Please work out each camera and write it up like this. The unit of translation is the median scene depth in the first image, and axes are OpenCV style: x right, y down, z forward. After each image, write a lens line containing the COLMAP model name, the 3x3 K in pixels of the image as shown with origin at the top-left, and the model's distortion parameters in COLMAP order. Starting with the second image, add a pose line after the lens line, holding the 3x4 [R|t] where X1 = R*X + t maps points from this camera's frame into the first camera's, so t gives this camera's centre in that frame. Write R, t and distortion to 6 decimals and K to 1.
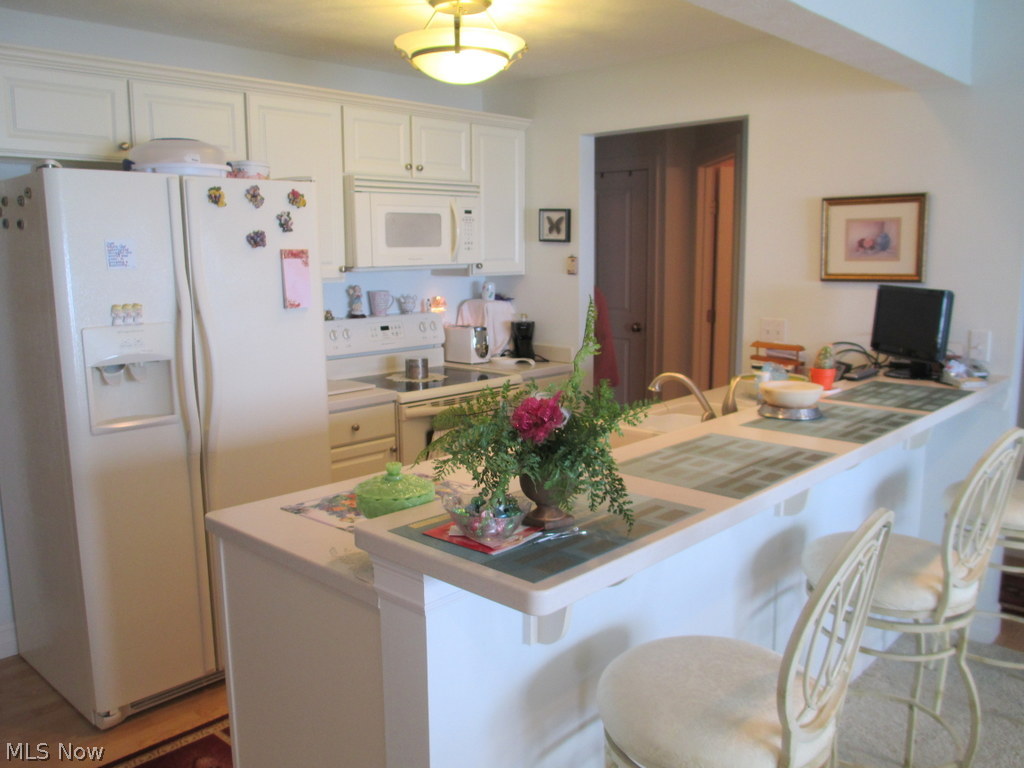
lens RADIAL K [[859.3, 0, 512.2], [0, 859.3, 384.5], [0, 0, 1]] dist [-0.049171, 0.010425]
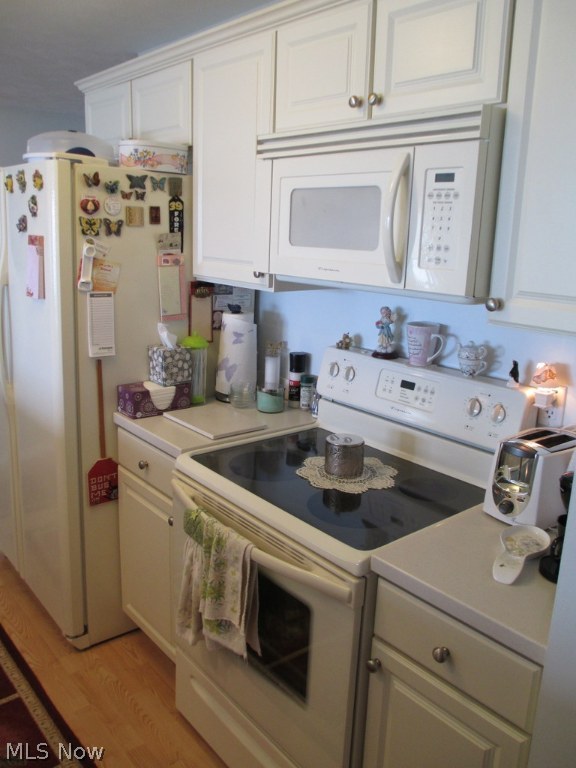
lens RADIAL K [[644.5, 0, 288.4], [0, 644.5, 379.6], [0, 0, 1]] dist [-0.049171, 0.010425]
pose [[-0.121471, 0.229036, -0.965809, 0.321767], [-0.194107, 0.948747, 0.249402, -0.179550], [0.973431, 0.217765, -0.070788, 1.029829]]
